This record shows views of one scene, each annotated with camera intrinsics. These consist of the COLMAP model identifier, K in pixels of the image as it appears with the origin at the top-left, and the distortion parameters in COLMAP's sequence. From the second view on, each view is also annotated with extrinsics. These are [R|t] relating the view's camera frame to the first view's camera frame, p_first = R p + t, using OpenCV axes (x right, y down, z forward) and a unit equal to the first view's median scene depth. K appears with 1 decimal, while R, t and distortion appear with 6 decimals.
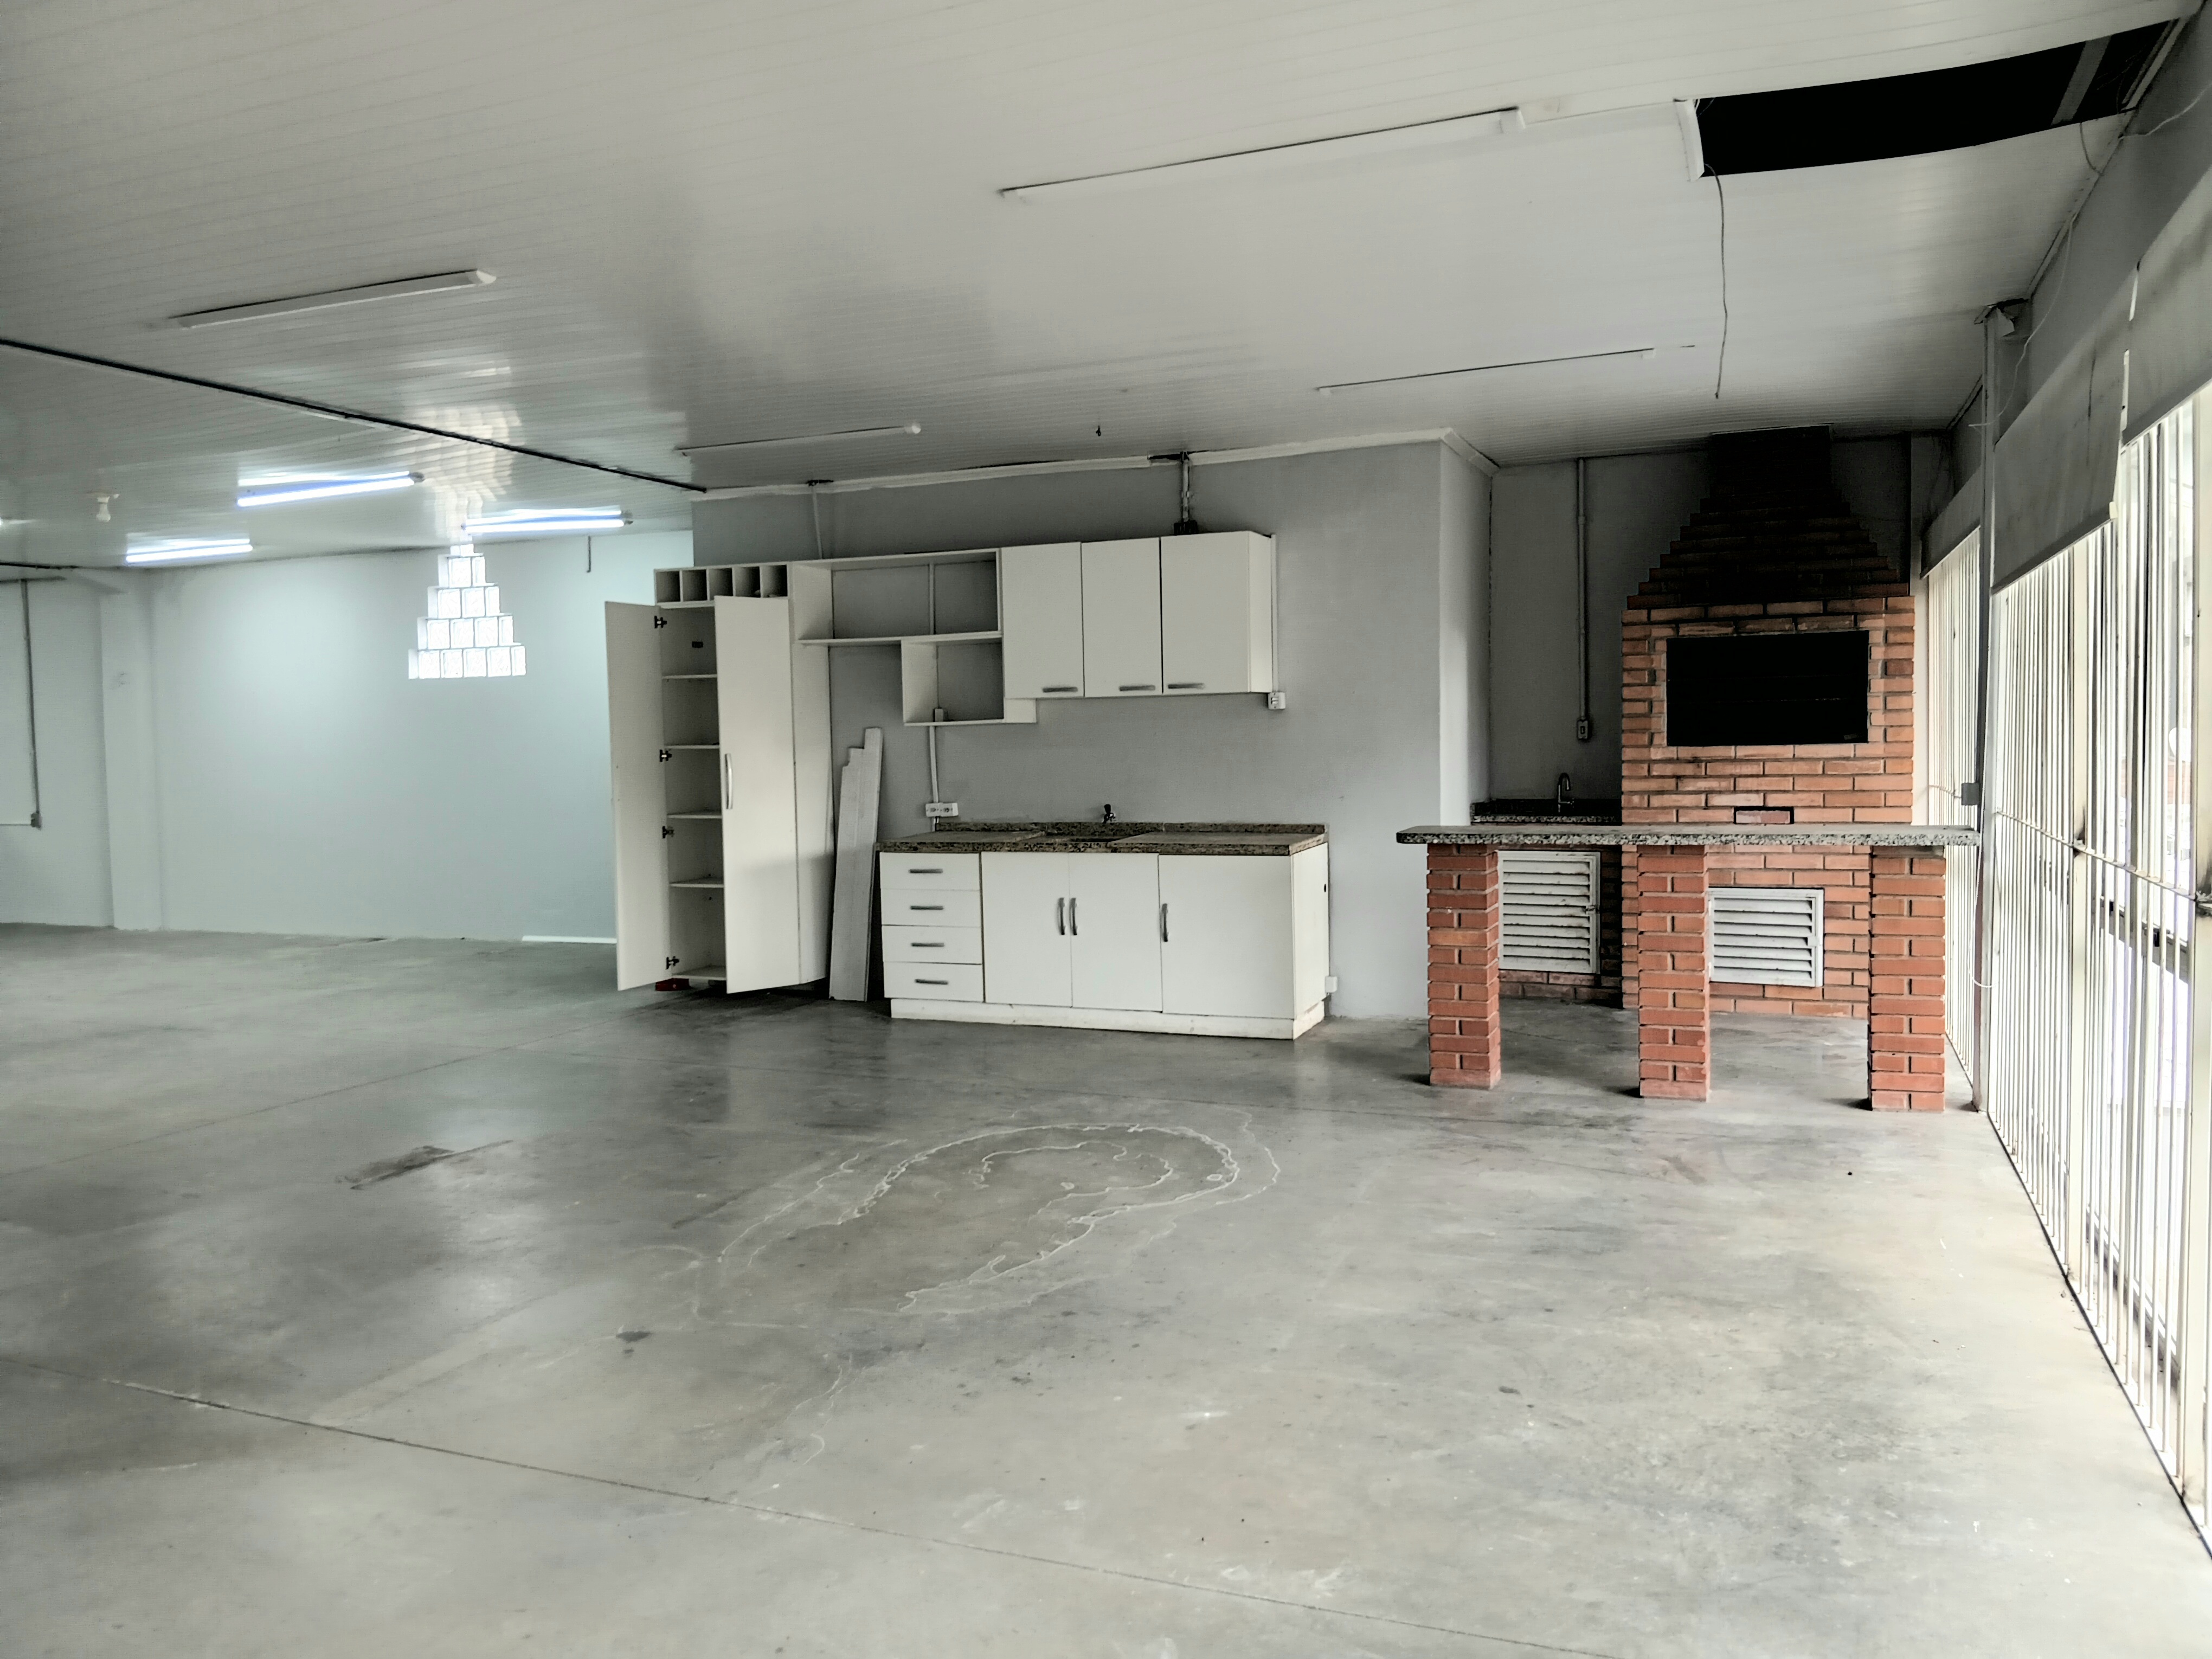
lens RADIAL K [[1677.7, 0, 1106.0], [0, 1677.7, 829.5], [0, 0, 1]] dist [0.097604, -0.166521]
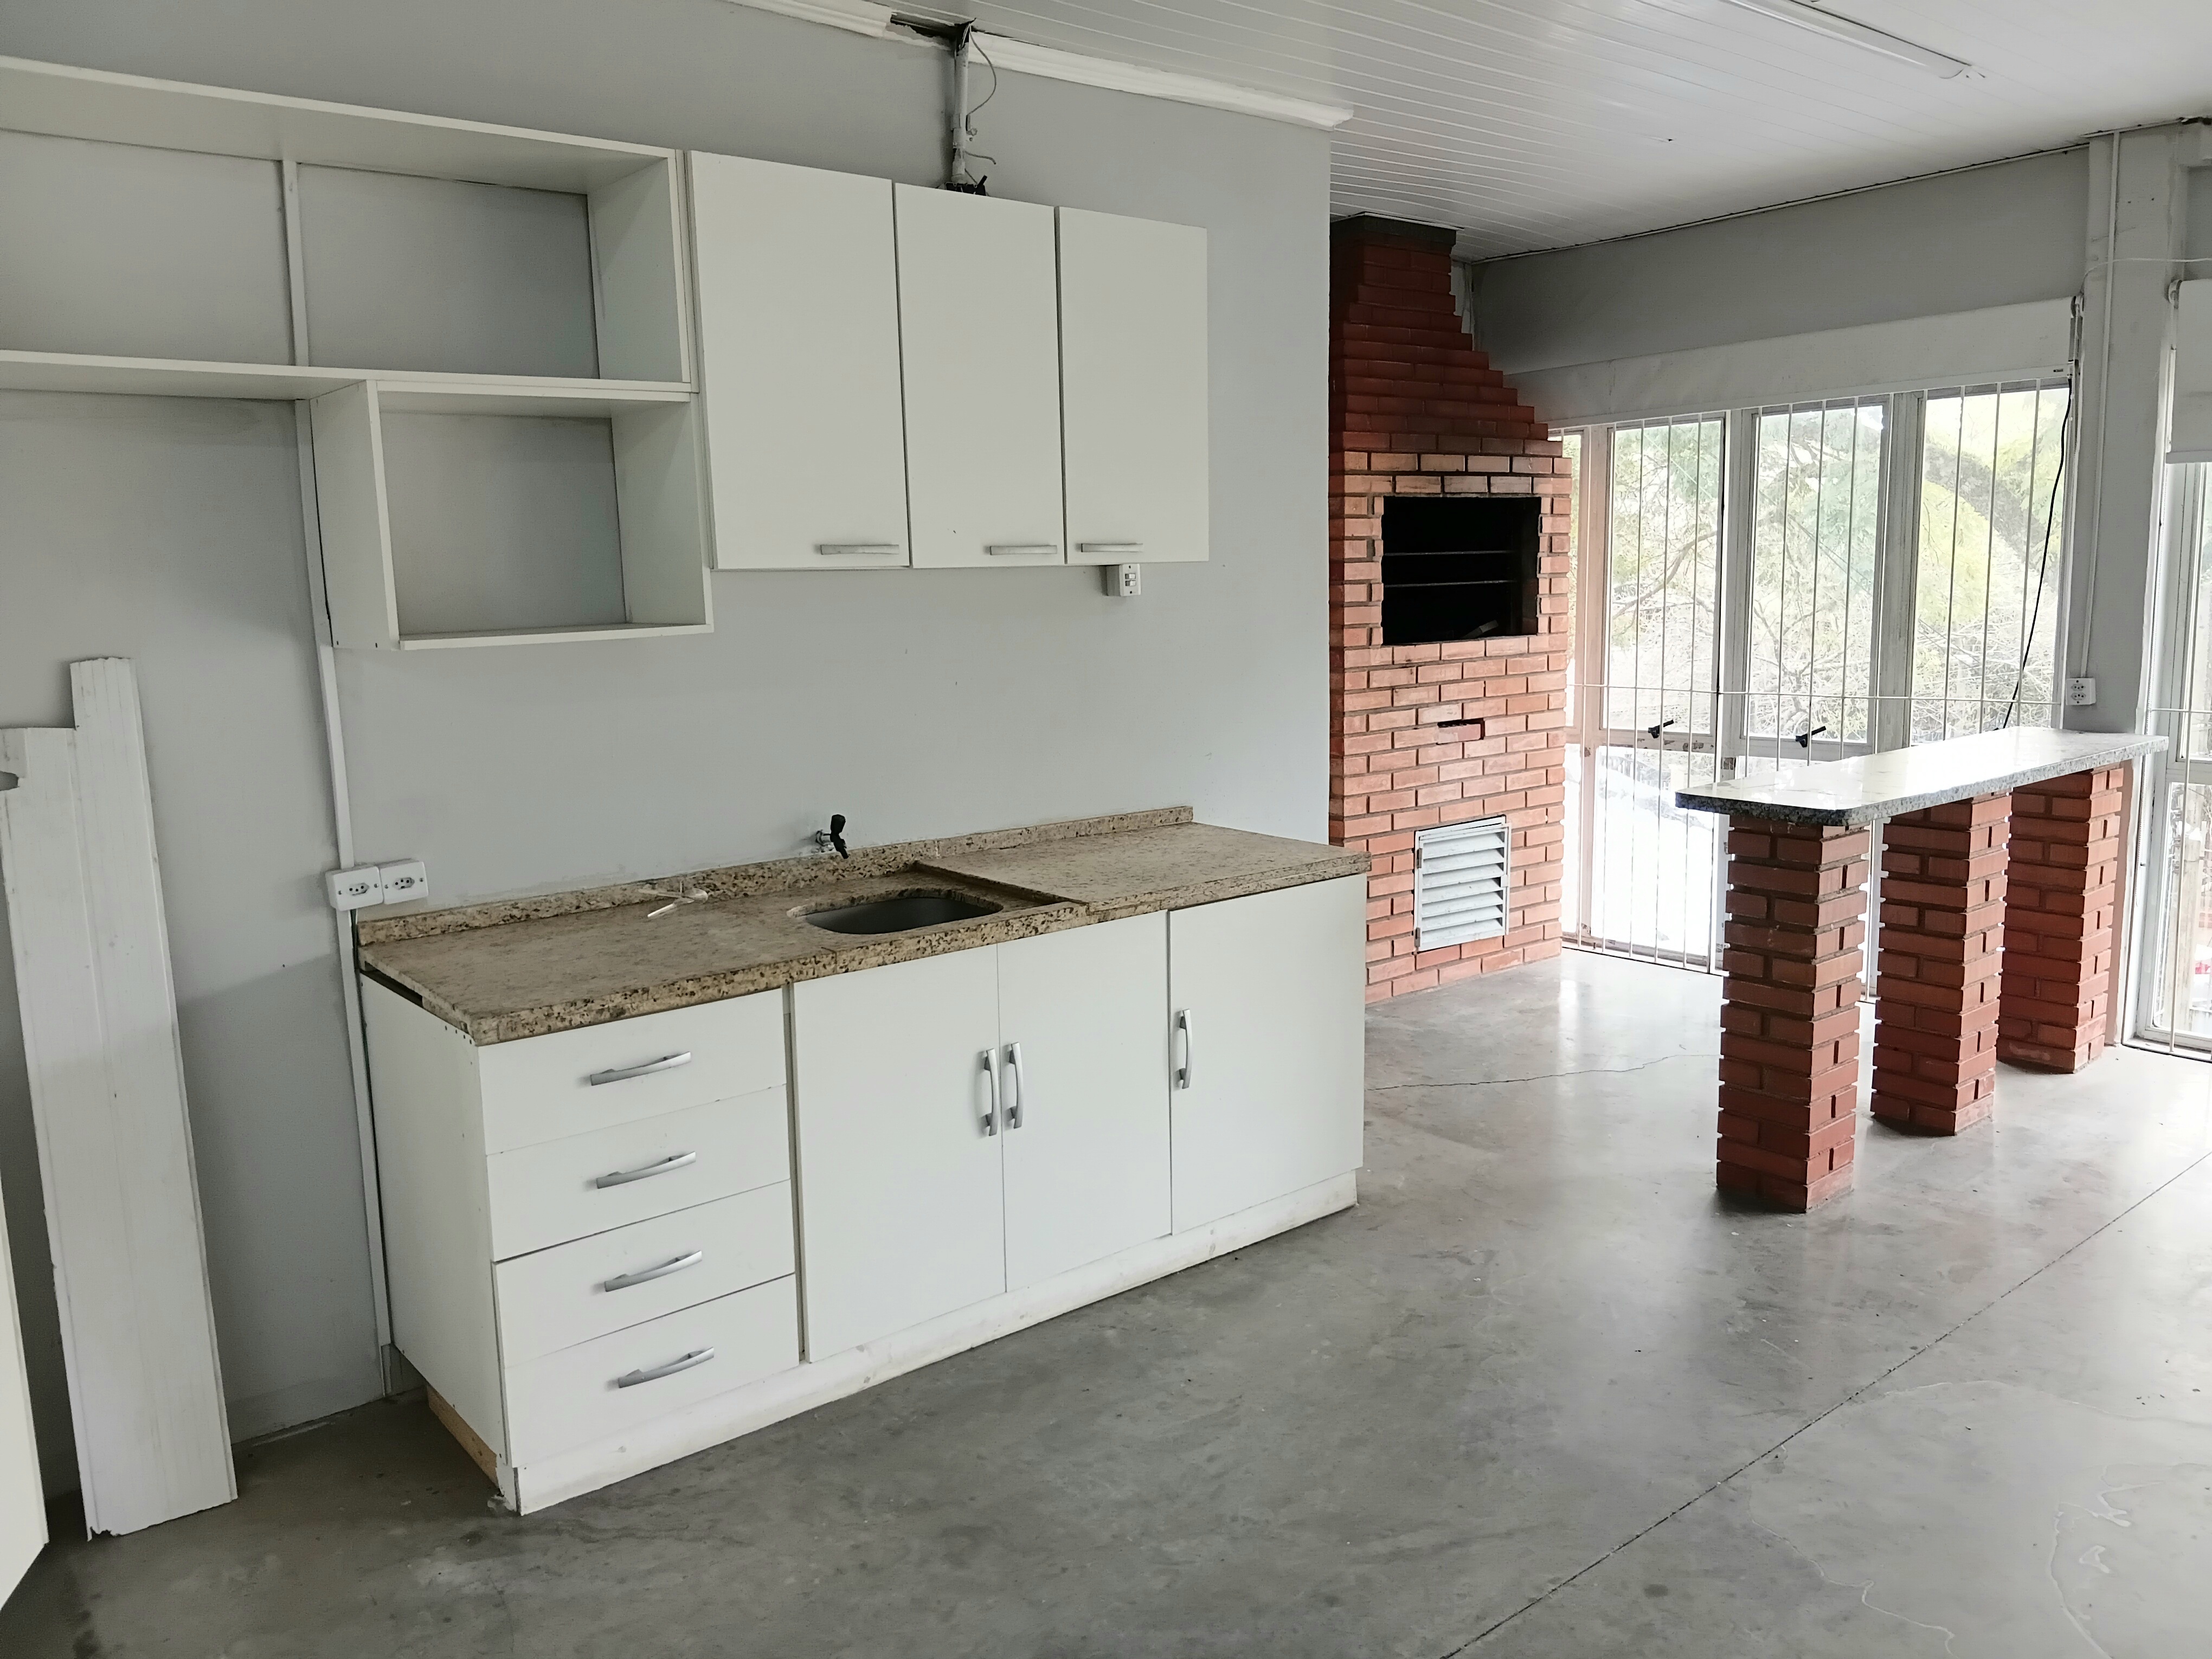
lens RADIAL K [[1688.5, 0, 1106.0], [0, 1688.5, 829.5], [0, 0, 1]] dist [0.063262, -0.124501]
pose [[0.468757, -0.124787, 0.874468, -0.376512], [0.066542, 0.992147, 0.105909, -0.056912], [-0.880817, 0.008543, 0.473380, 0.774328]]
